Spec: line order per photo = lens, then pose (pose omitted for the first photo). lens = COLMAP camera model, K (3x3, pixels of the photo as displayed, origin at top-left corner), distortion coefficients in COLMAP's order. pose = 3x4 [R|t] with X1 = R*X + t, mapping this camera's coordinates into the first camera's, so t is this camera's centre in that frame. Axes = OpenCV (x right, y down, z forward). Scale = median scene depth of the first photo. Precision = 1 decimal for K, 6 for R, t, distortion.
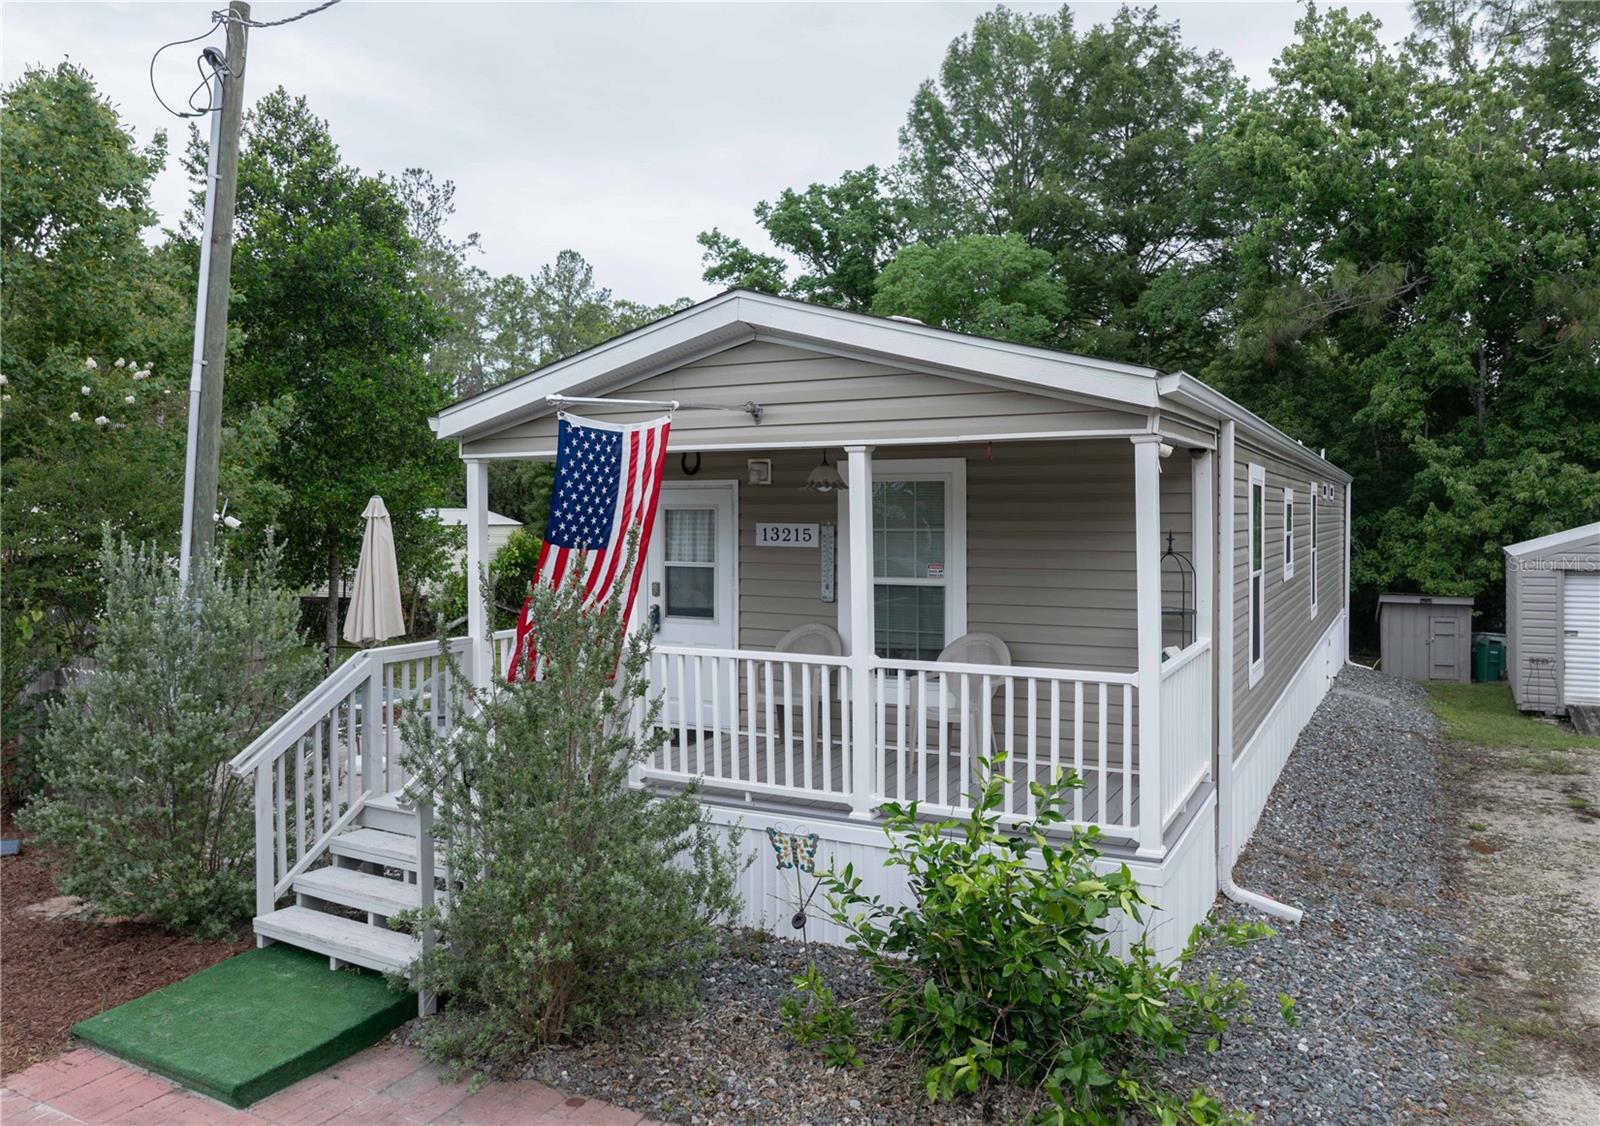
lens RADIAL K [[1155.1, 0, 802.2], [0, 1155.1, 510.7], [0, 0, 1]] dist [-0.035296, -0.004006]
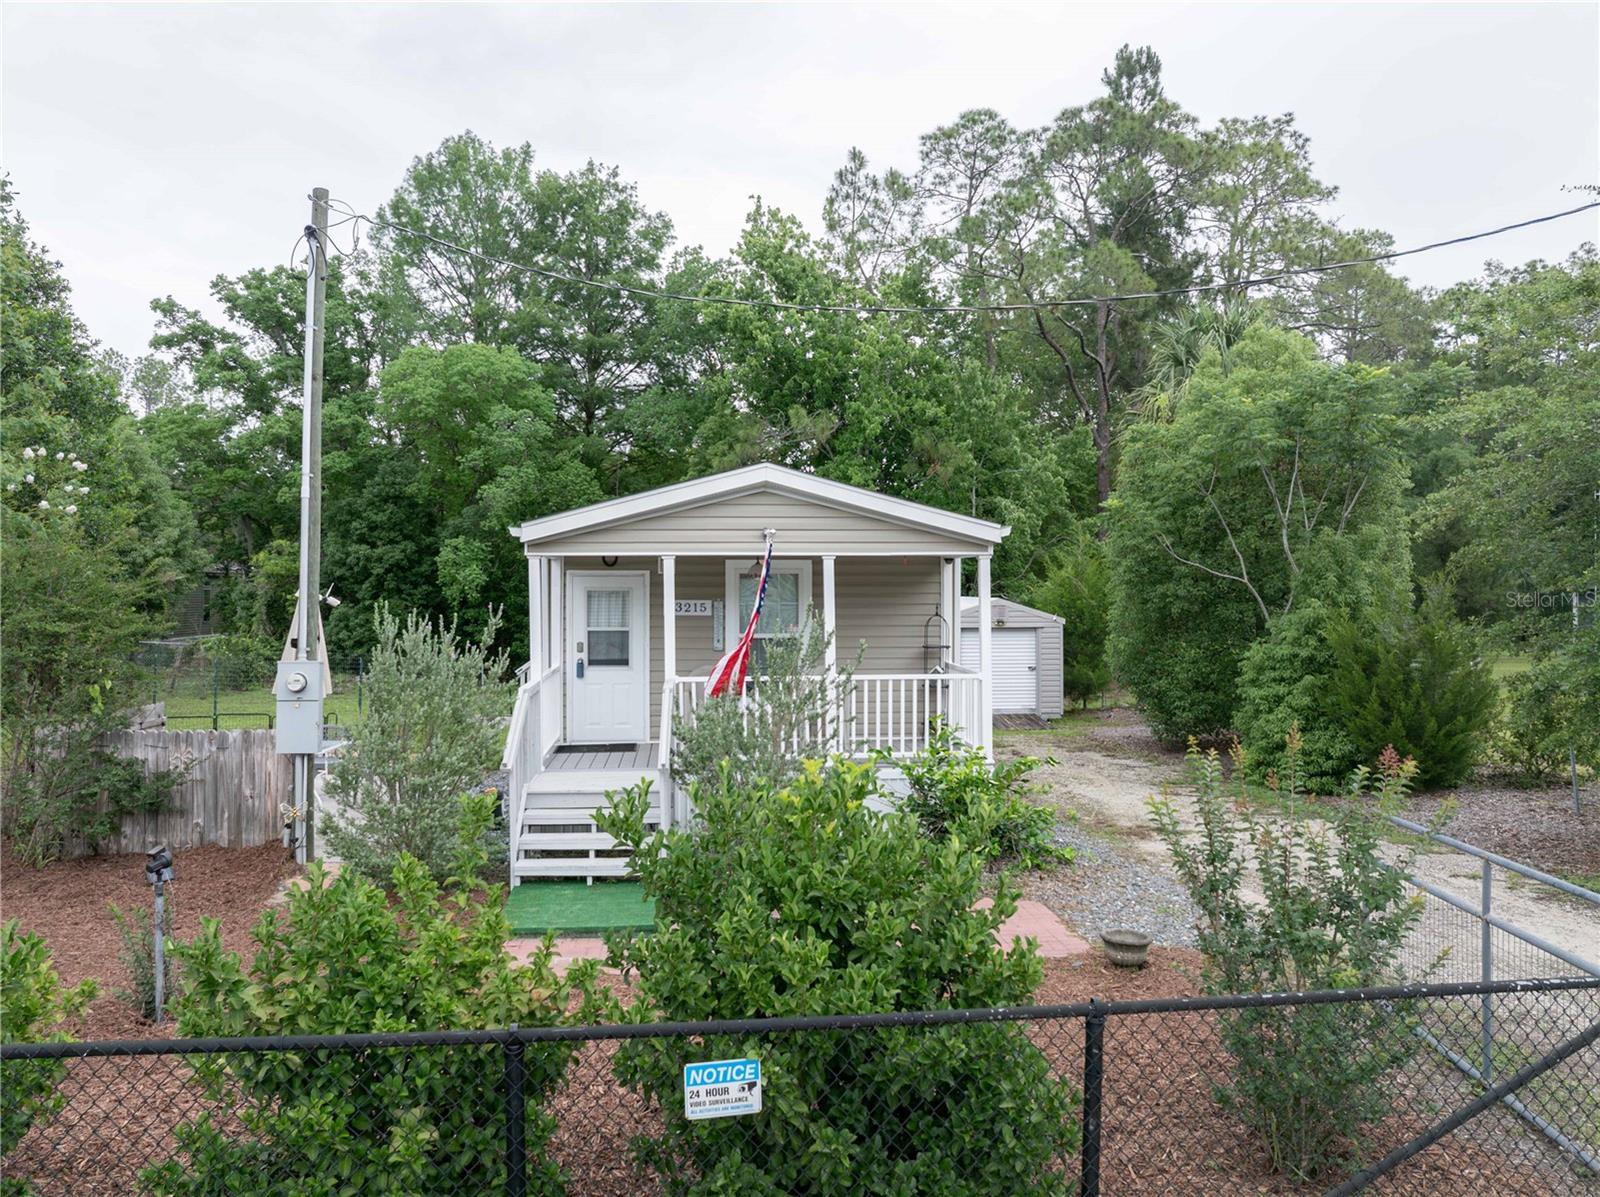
lens RADIAL K [[1119.4, 0, 803.8], [0, 1119.4, 593.4], [0, 0, 1]] dist [-0.042783, 0.012614]
pose [[0.832069, -0.000806, 0.554671, -0.654613], [-0.001780, 0.999990, 0.004123, -0.003756], [-0.554669, -0.004418, 0.832059, -0.283040]]
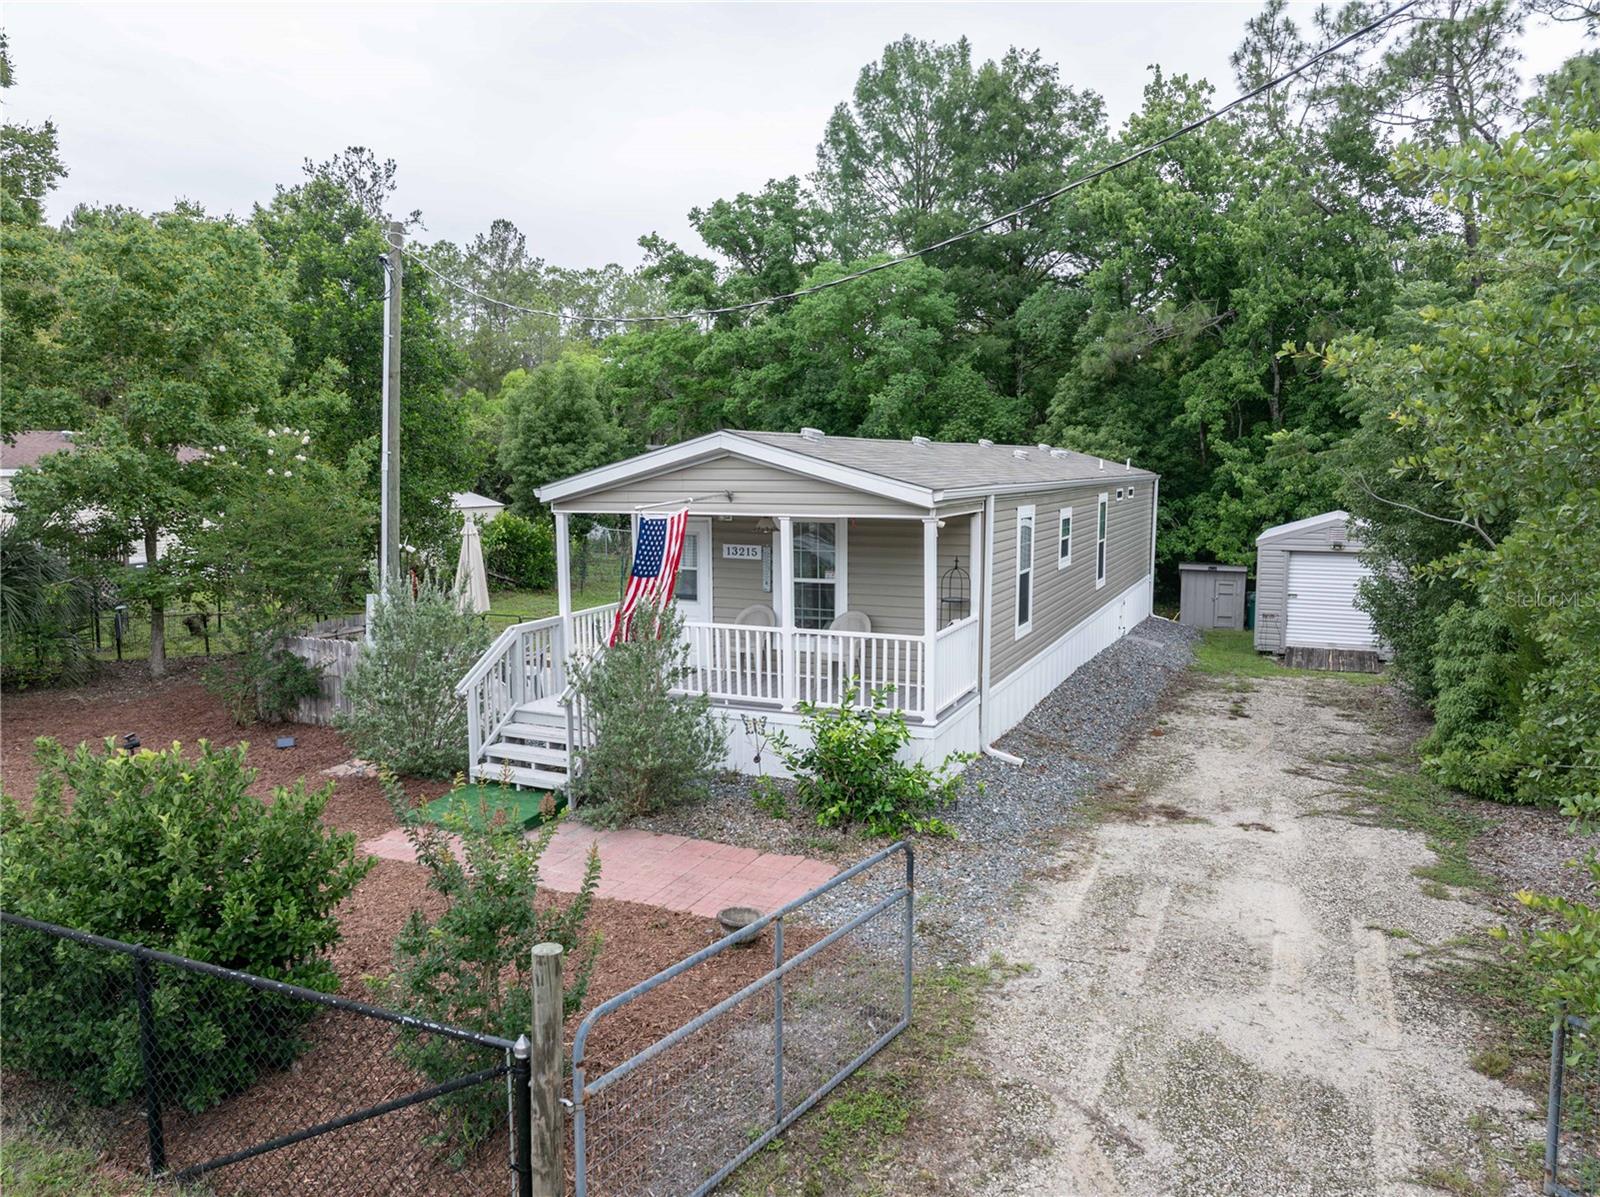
lens RADIAL K [[1119.4, 0, 808.5], [0, 1119.4, 587.7], [0, 0, 1]] dist [-0.042783, 0.012614]
pose [[0.997225, -0.007202, 0.074098, -0.035135], [-0.001190, 0.993641, 0.112586, -0.102321], [-0.074438, -0.112362, 0.990875, -0.573983]]
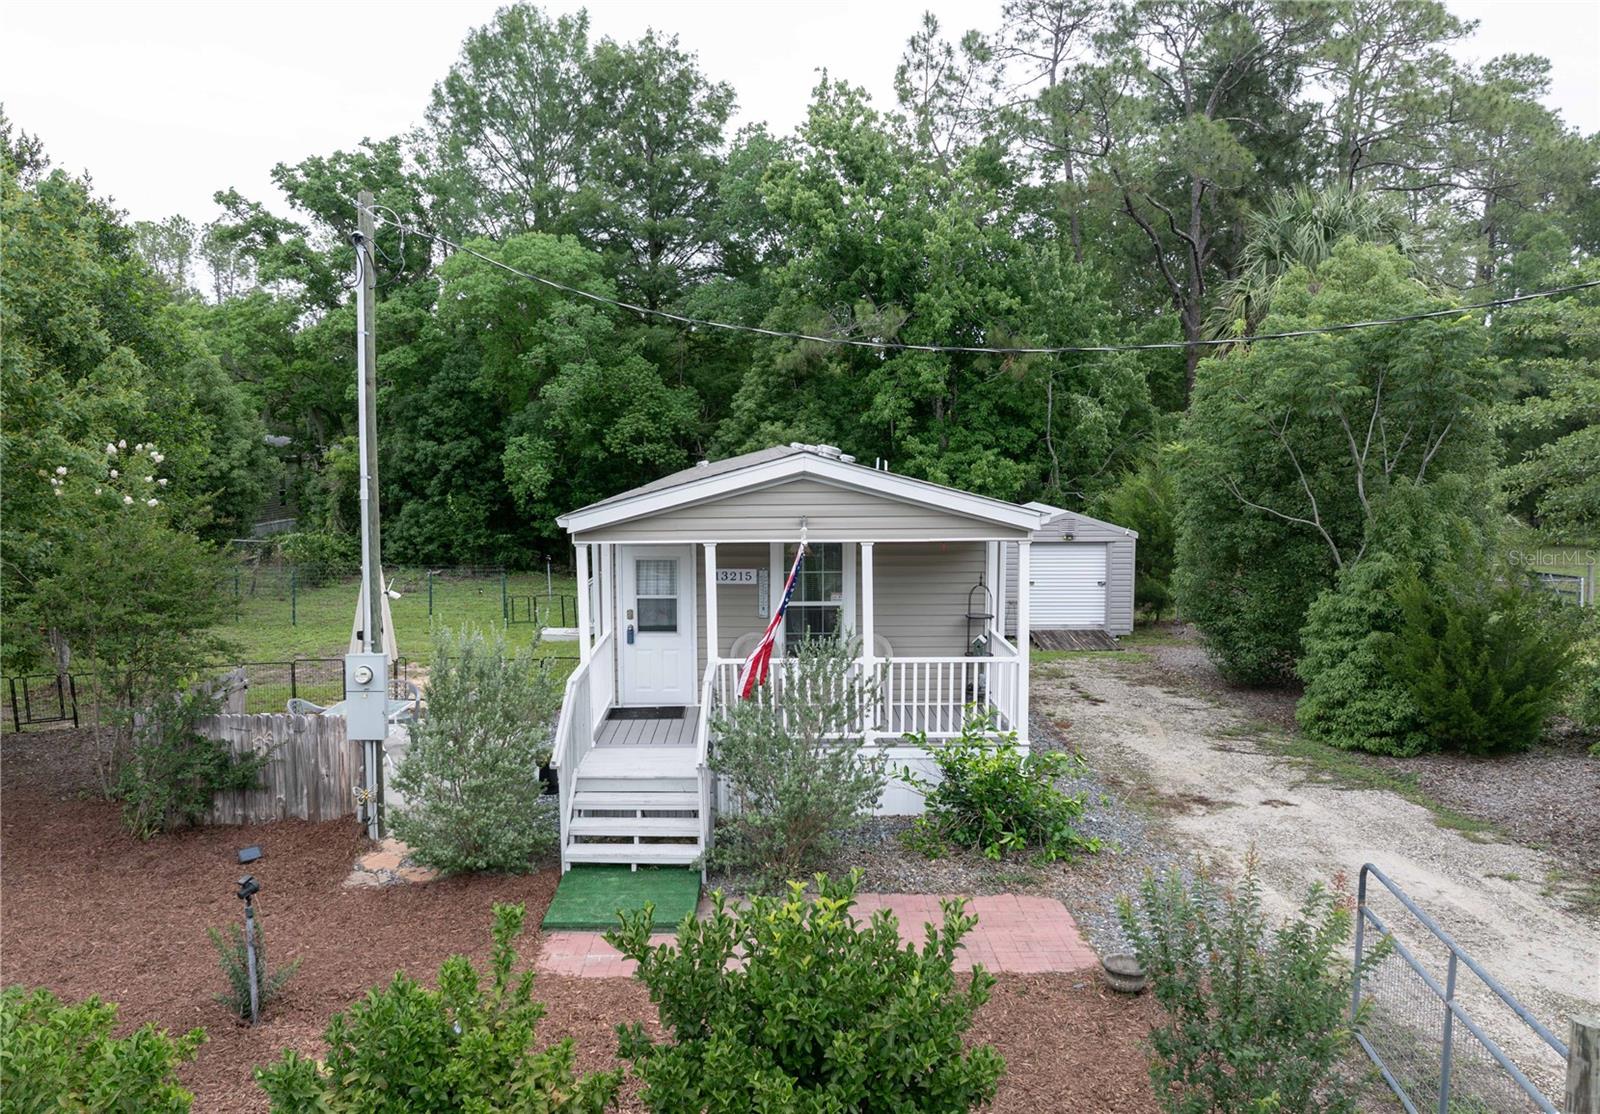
lens RADIAL K [[1162.6, 0, 775.1], [0, 1162.6, 575.0], [0, 0, 1]] dist [-0.039098, 0.010808]
pose [[0.880362, -0.054751, 0.471131, -0.651339], [0.001259, 0.993581, 0.113114, -0.146275], [-0.474300, -0.098988, 0.874780, -0.359338]]
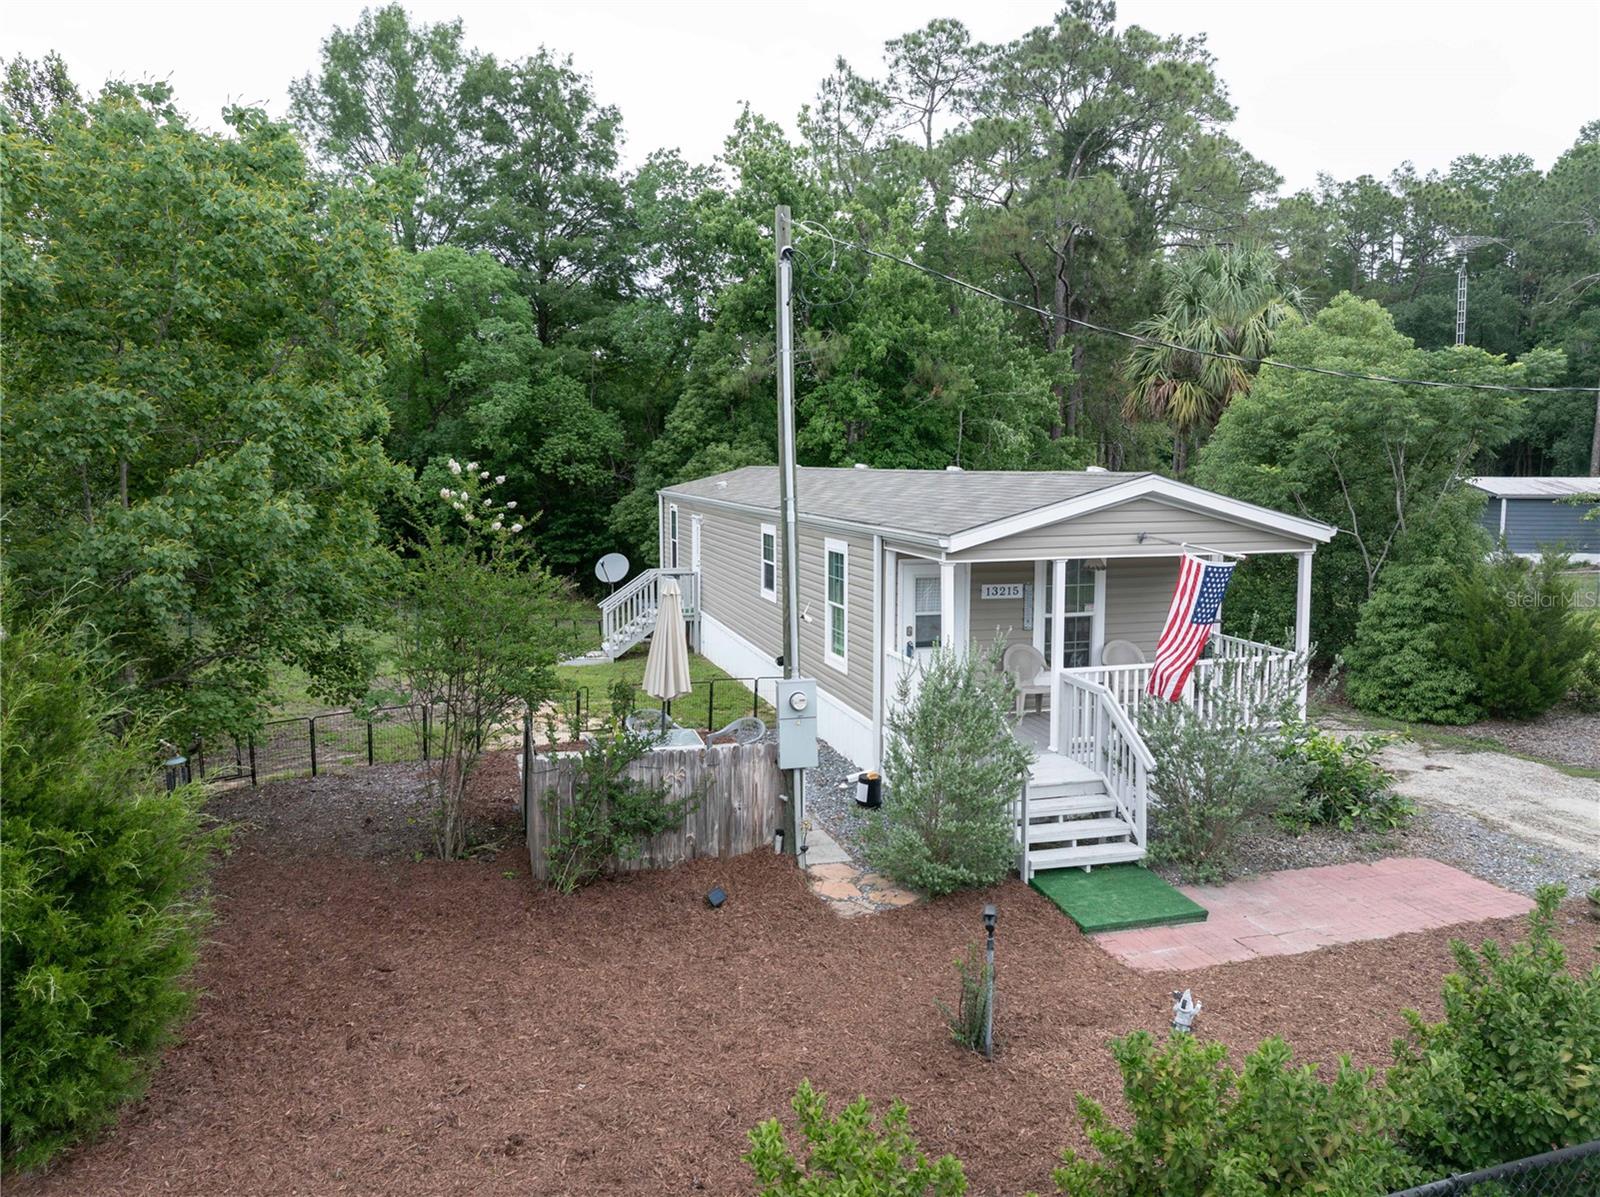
lens RADIAL K [[1119.4, 0, 806.7], [0, 1119.4, 592.7], [0, 0, 1]] dist [-0.042783, 0.012614]
pose [[0.717256, -0.078824, 0.692337, -1.217492], [-0.001504, 0.993404, 0.114659, -0.146851], [-0.696808, -0.083281, 0.712406, 0.067646]]
